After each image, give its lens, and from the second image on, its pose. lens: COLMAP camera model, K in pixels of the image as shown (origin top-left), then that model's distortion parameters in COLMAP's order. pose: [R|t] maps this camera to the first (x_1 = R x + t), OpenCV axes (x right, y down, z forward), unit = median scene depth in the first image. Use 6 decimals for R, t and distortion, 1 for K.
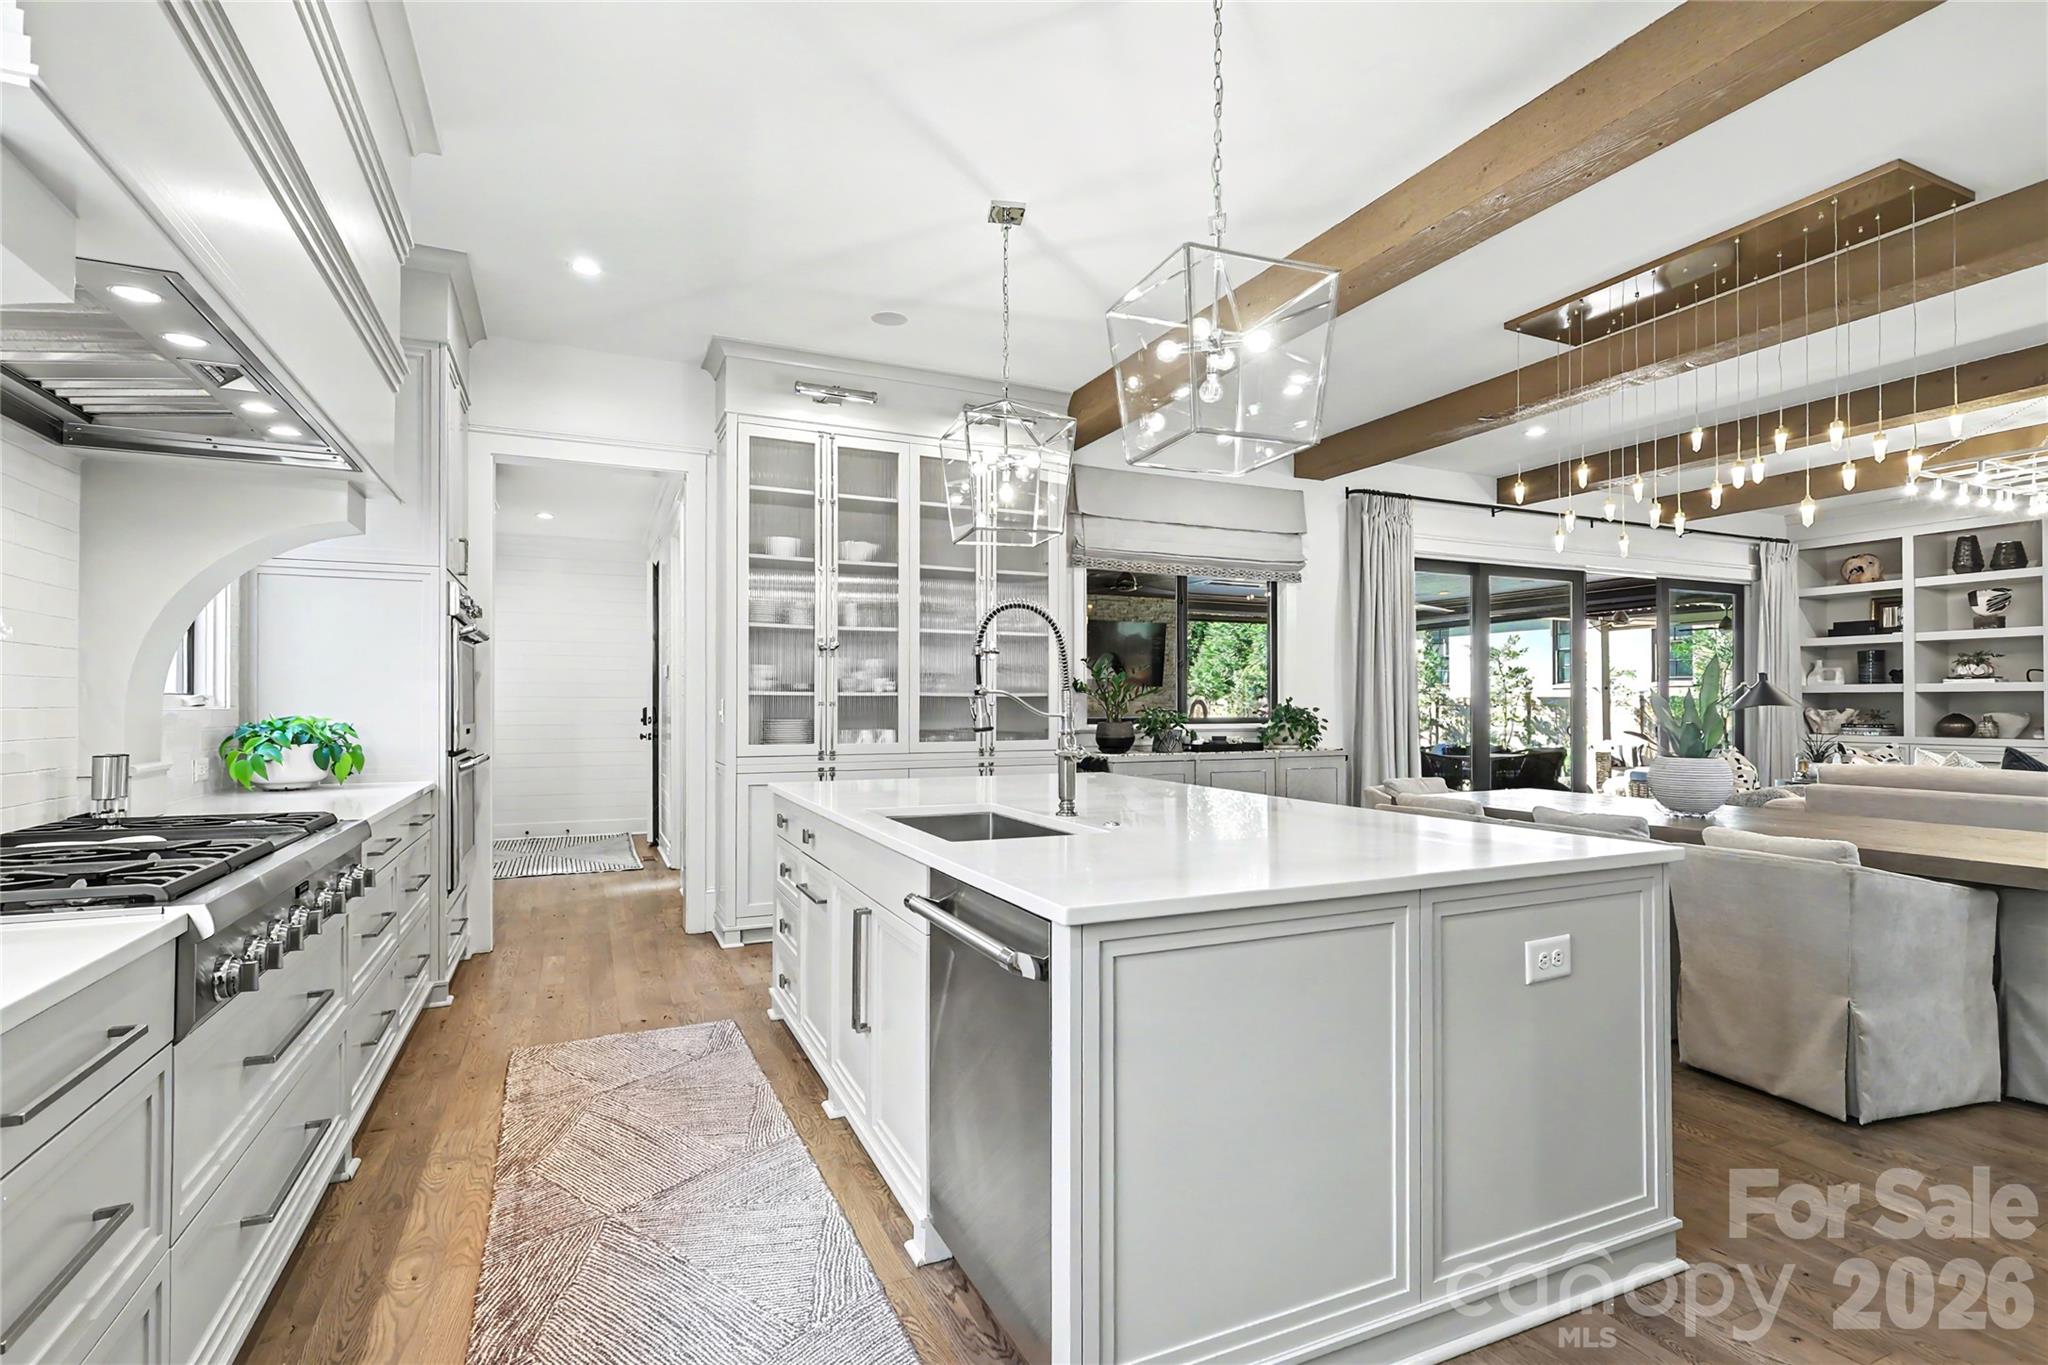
lens RADIAL K [[967.9, 0, 1024.4], [0, 967.9, 696.2], [0, 0, 1]] dist [-0.001742, 0.000400]
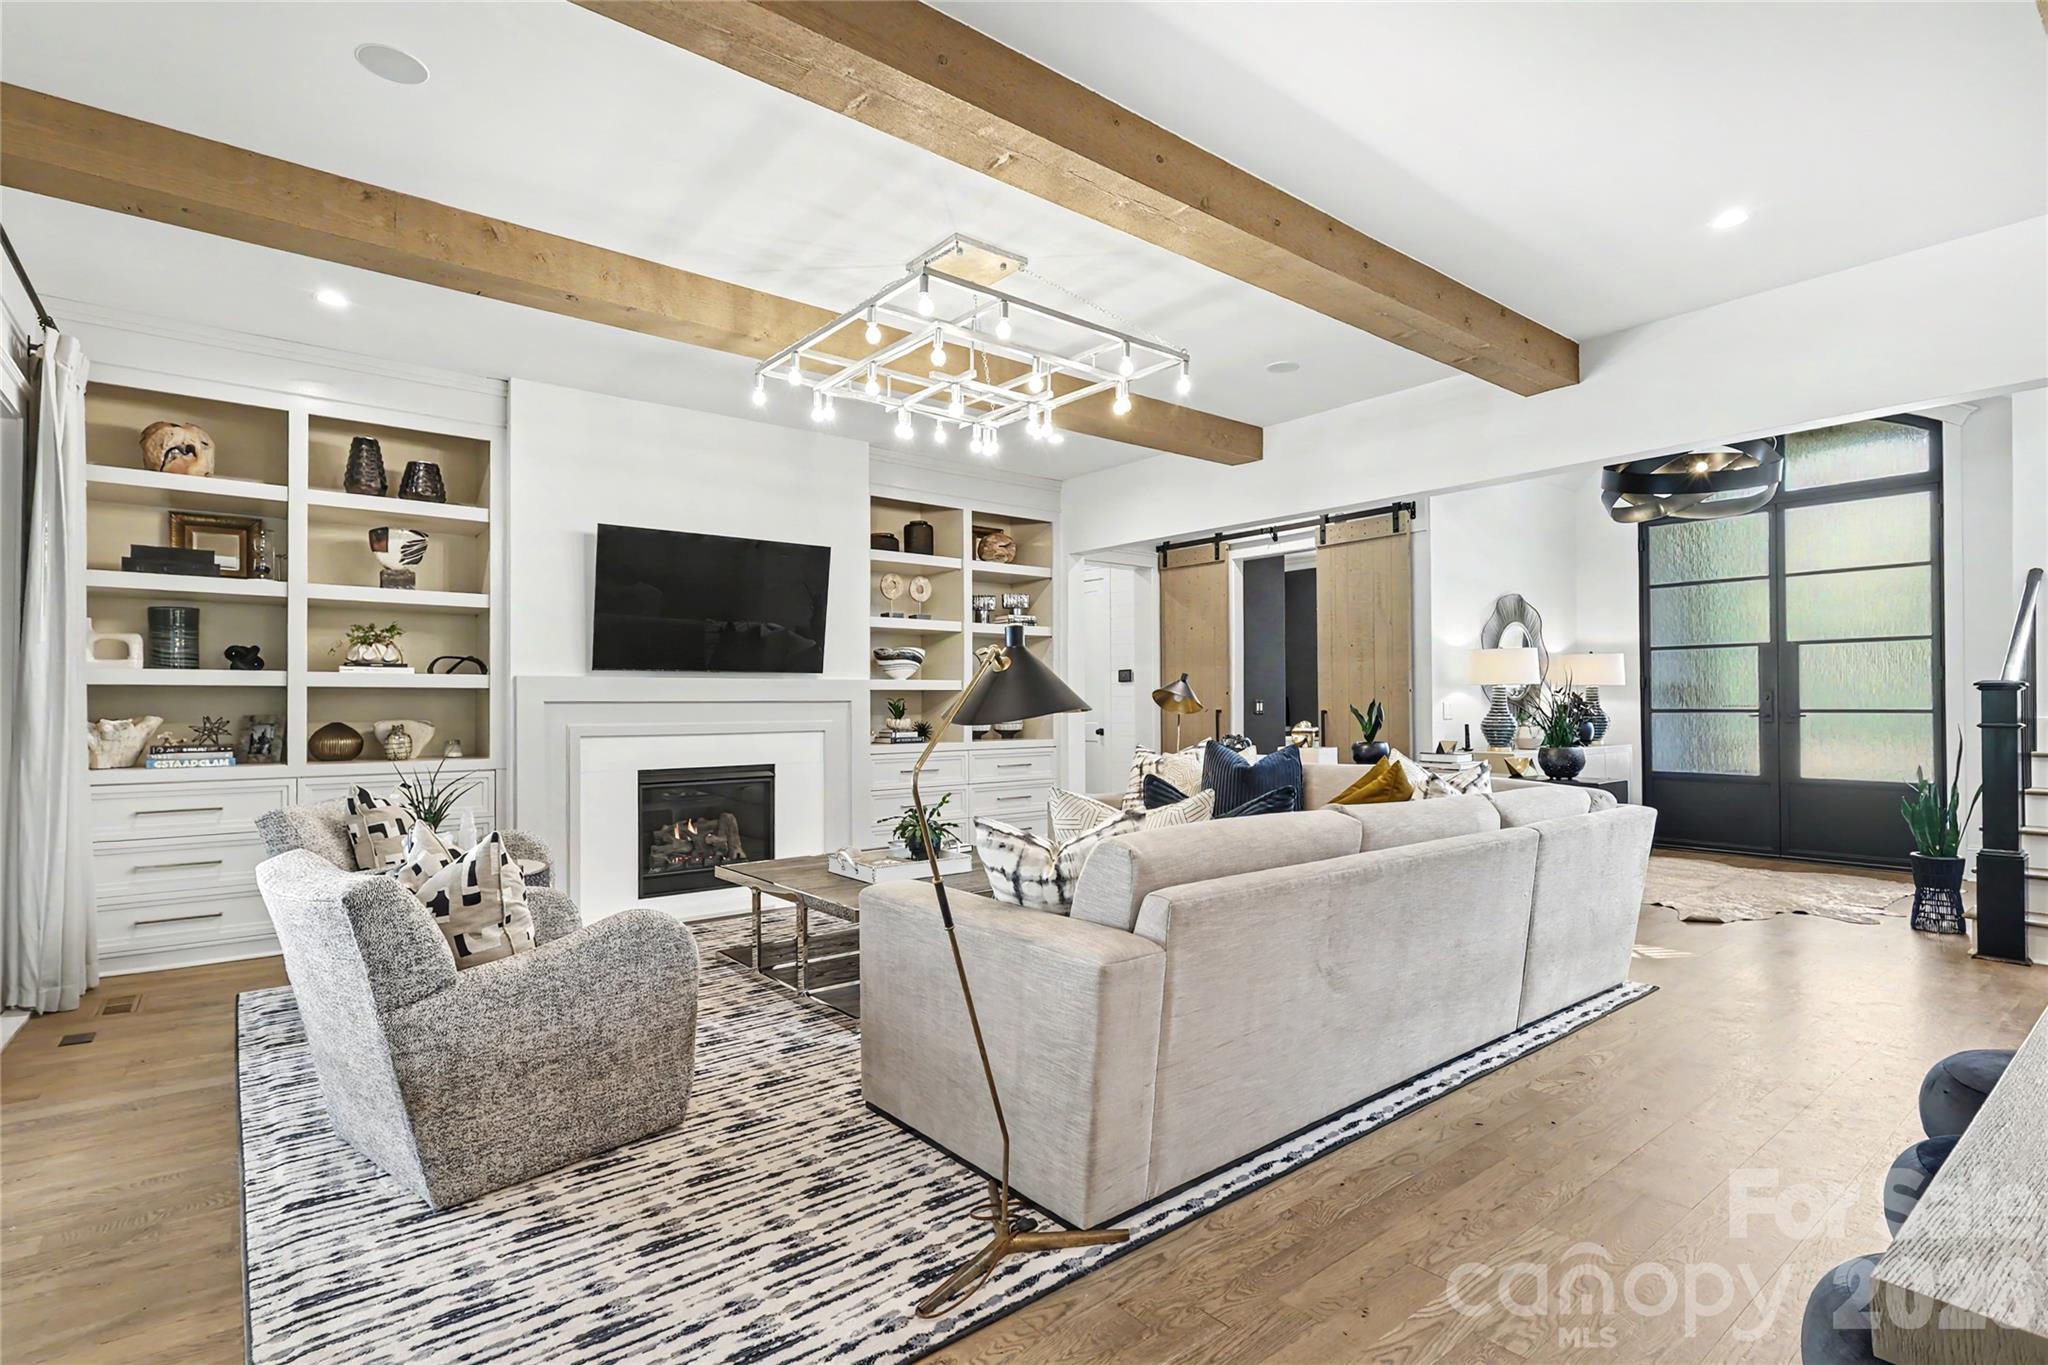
lens RADIAL K [[984.5, 0, 1013.3], [0, 984.5, 695.0], [0, 0, 1]] dist [-0.000186, 0.000074]
pose [[-0.243220, 0.009104, 0.969928, 0.525777], [-0.006929, 0.999914, -0.011123, 0.008757], [-0.969946, -0.009426, -0.243136, 1.518161]]
